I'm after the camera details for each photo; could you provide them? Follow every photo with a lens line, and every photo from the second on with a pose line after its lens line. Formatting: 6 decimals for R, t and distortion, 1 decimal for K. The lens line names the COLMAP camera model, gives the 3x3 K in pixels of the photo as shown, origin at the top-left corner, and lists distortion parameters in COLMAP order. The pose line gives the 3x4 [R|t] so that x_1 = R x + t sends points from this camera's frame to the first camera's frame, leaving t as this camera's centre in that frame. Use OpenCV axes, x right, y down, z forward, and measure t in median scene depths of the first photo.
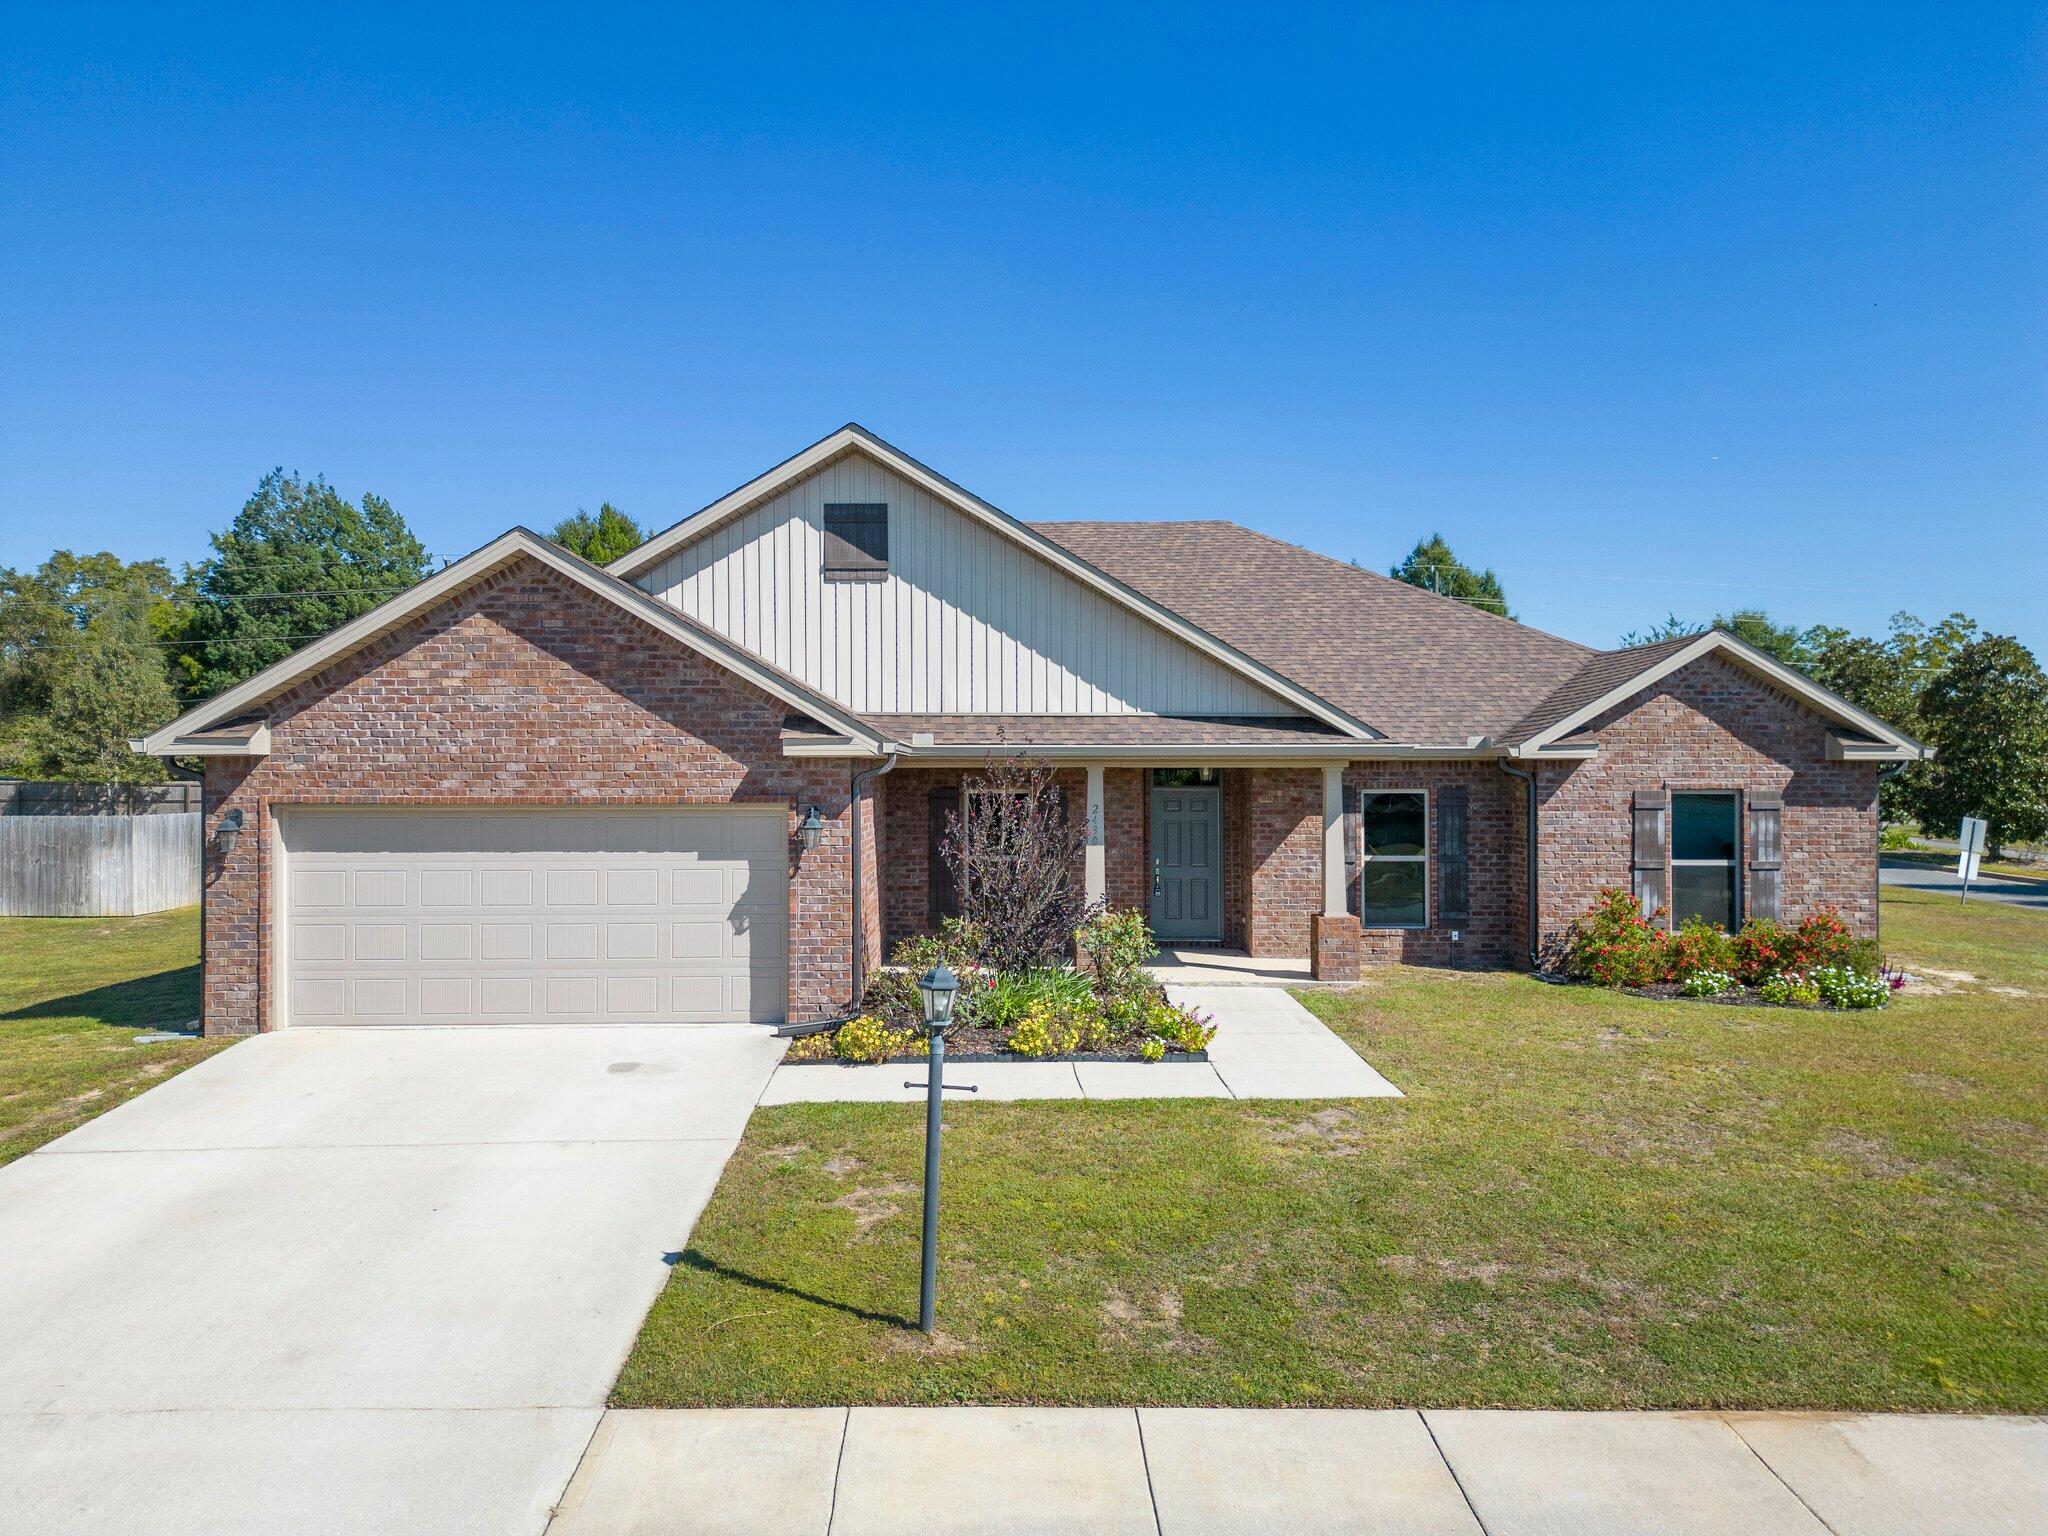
lens RADIAL K [[1425.5, 0, 1027.5], [0, 1425.5, 761.6], [0, 0, 1]] dist [0.053005, -0.029466]
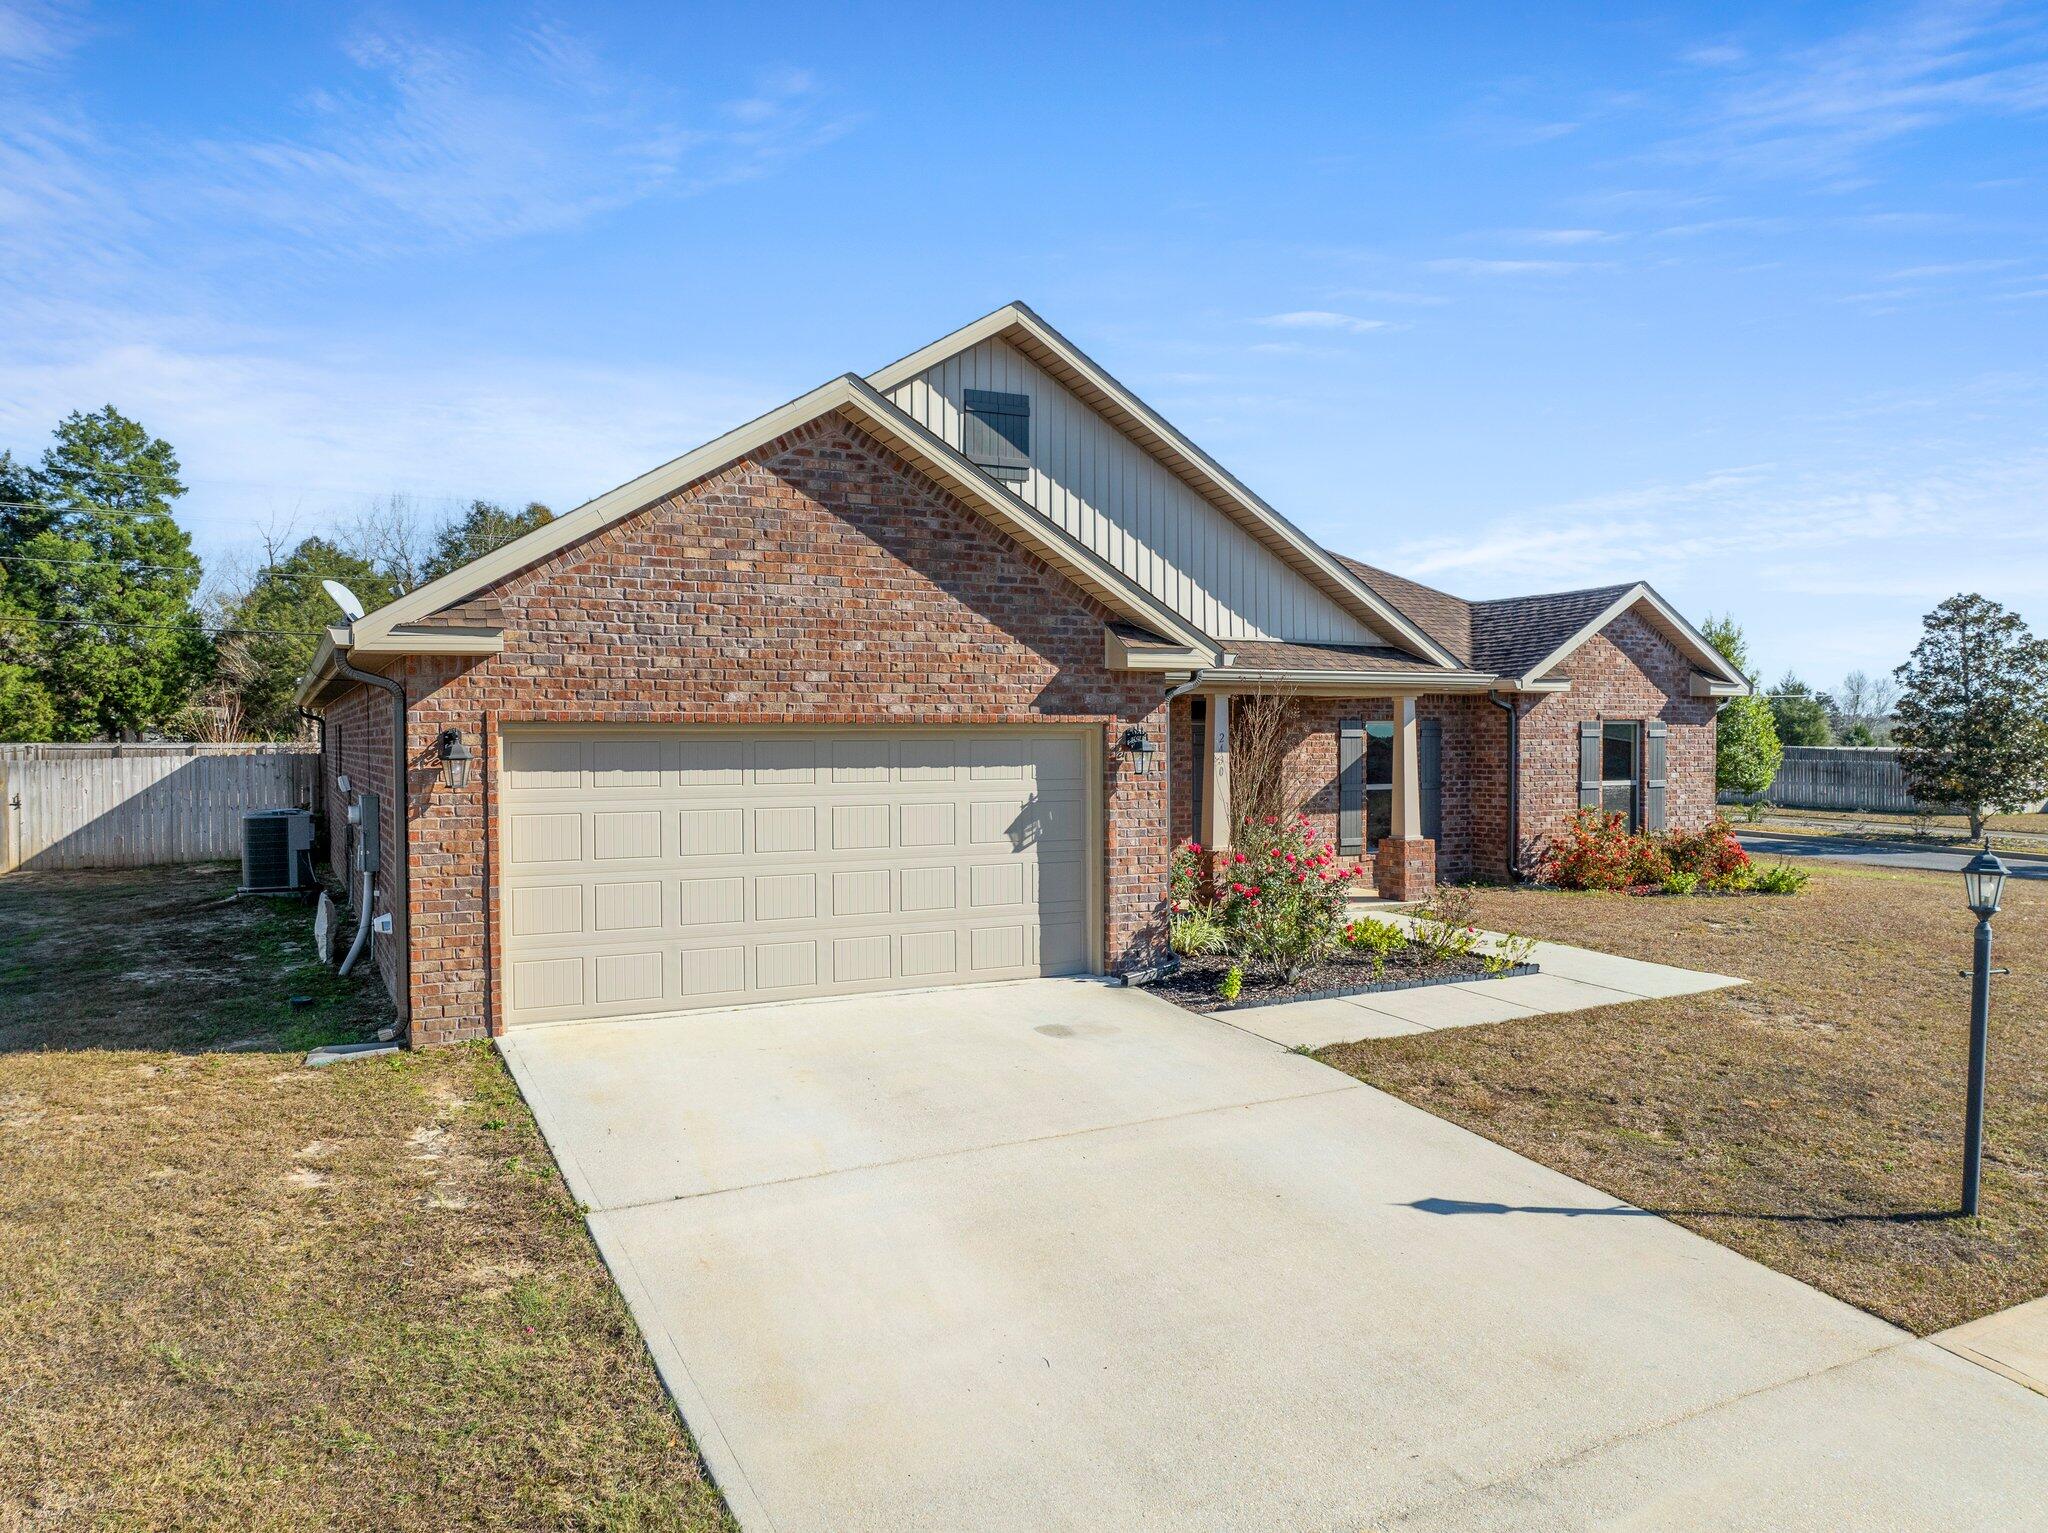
lens RADIAL K [[1432.5, 0, 1028.6], [0, 1432.5, 752.0], [0, 0, 1]] dist [-0.041060, 0.011741]
pose [[0.892746, -0.008063, 0.450488, -0.606449], [0.000133, 0.999845, 0.017632, 0.031509], [-0.450561, -0.015681, 0.892608, 0.238155]]
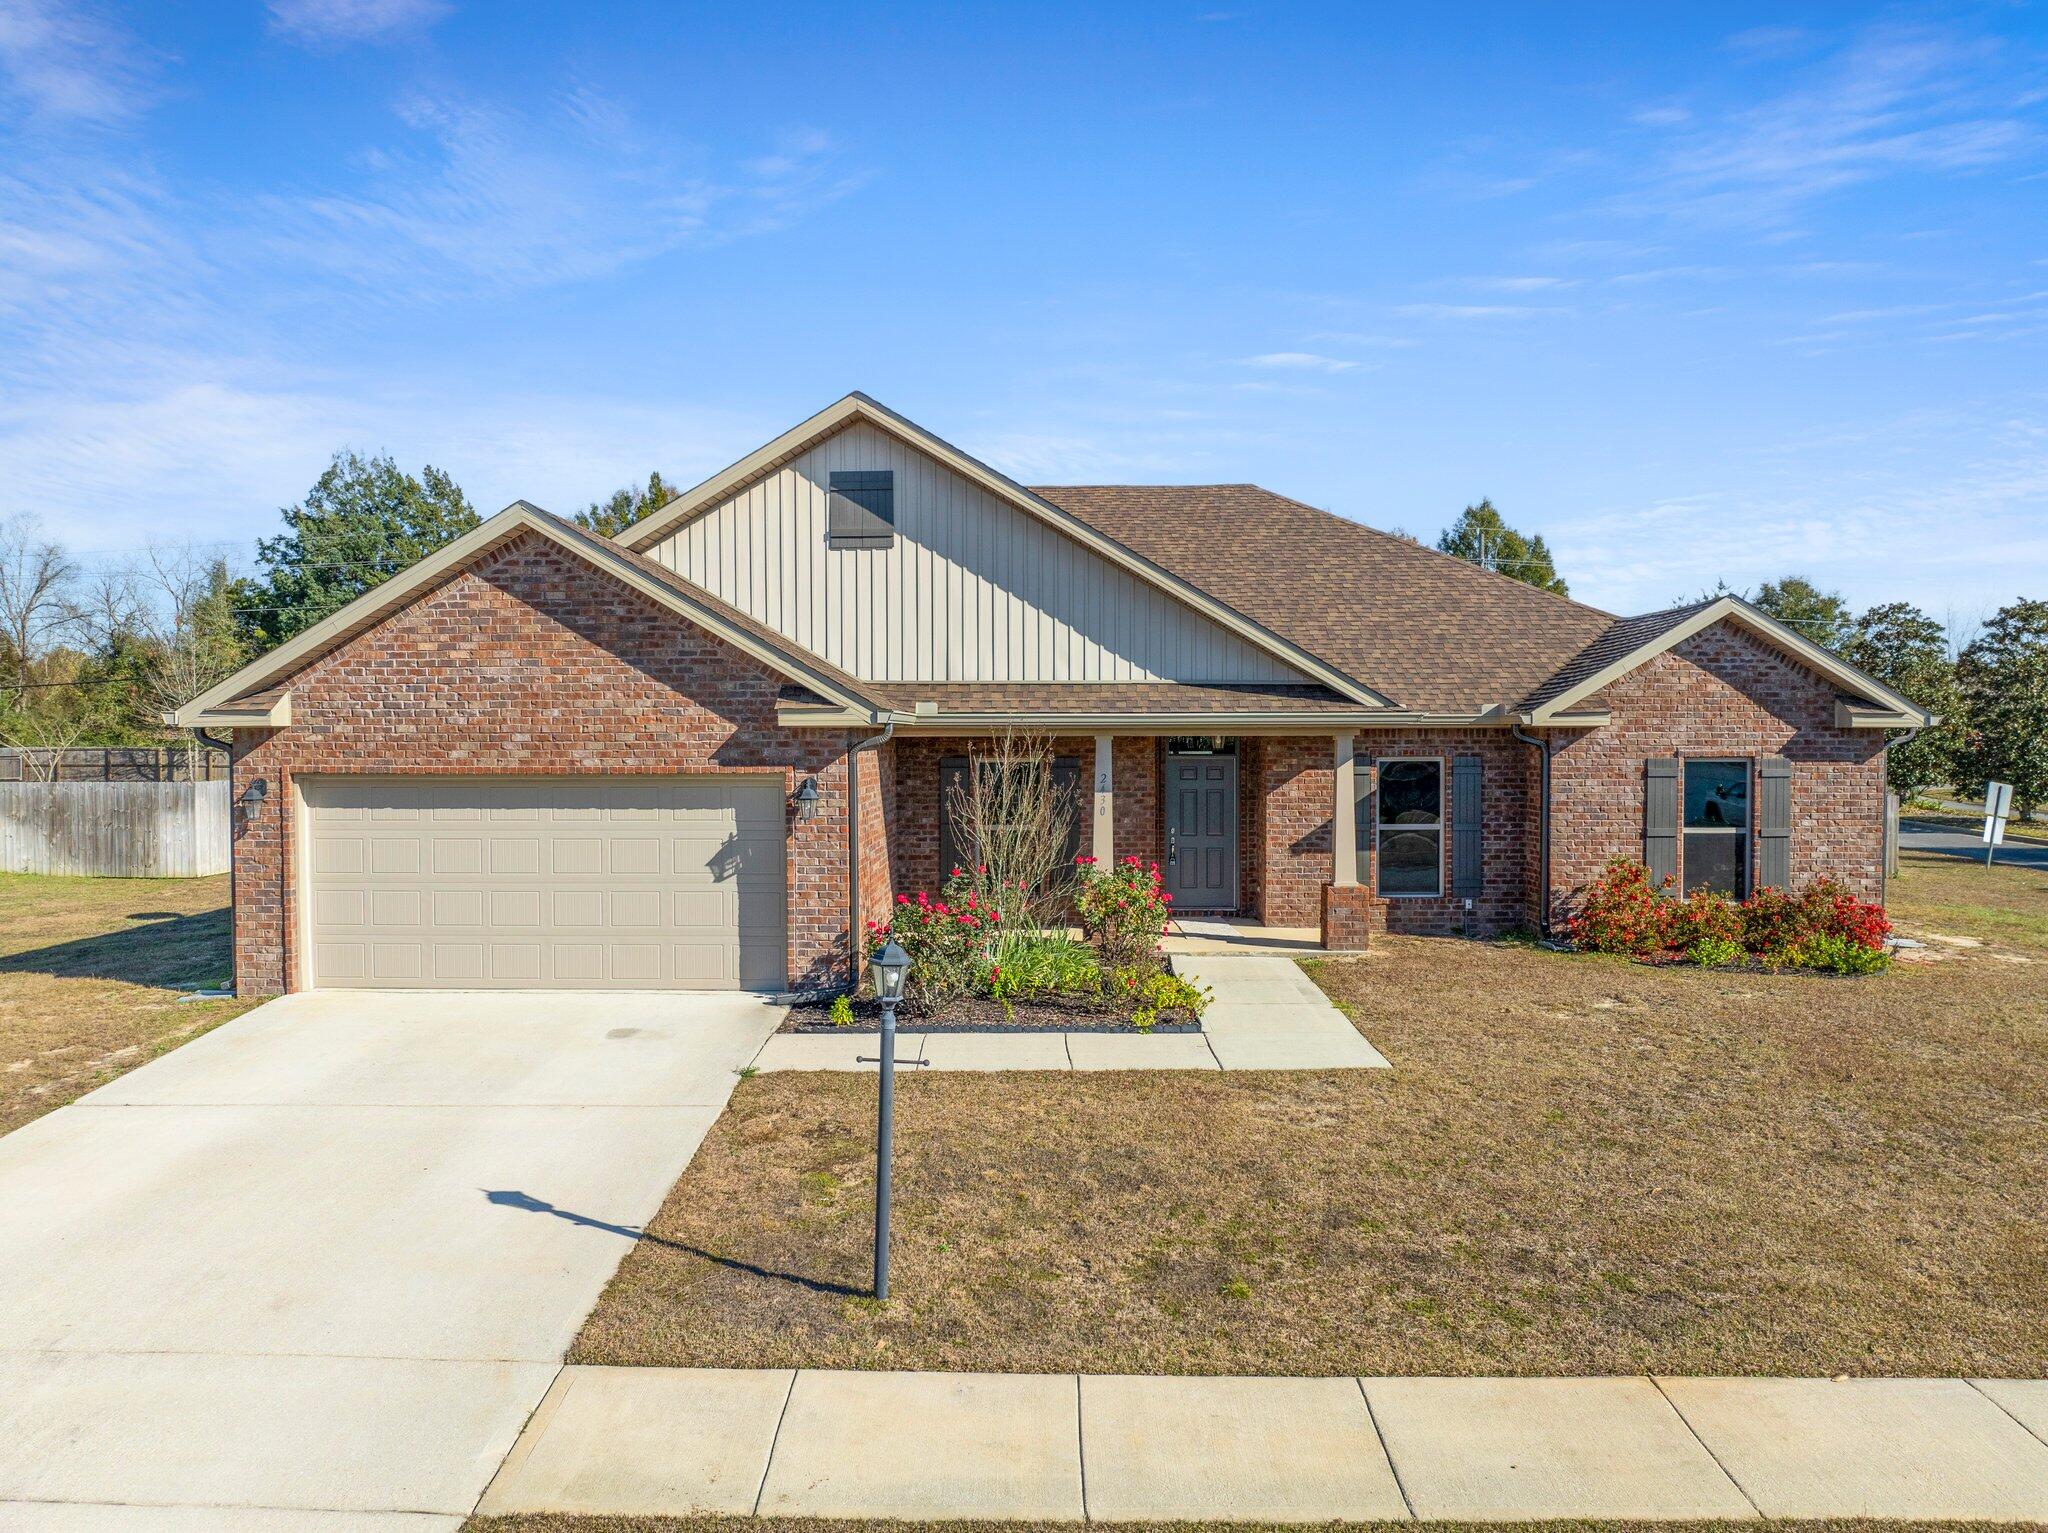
lens RADIAL K [[1432.5, 0, 1034.5], [0, 1432.5, 756.6], [0, 0, 1]] dist [-0.041060, 0.011741]
pose [[0.999446, -0.001040, -0.033269, 0.040113], [0.001764, 0.999762, 0.021746, -0.004041], [0.033238, -0.021793, 0.999210, 0.004353]]
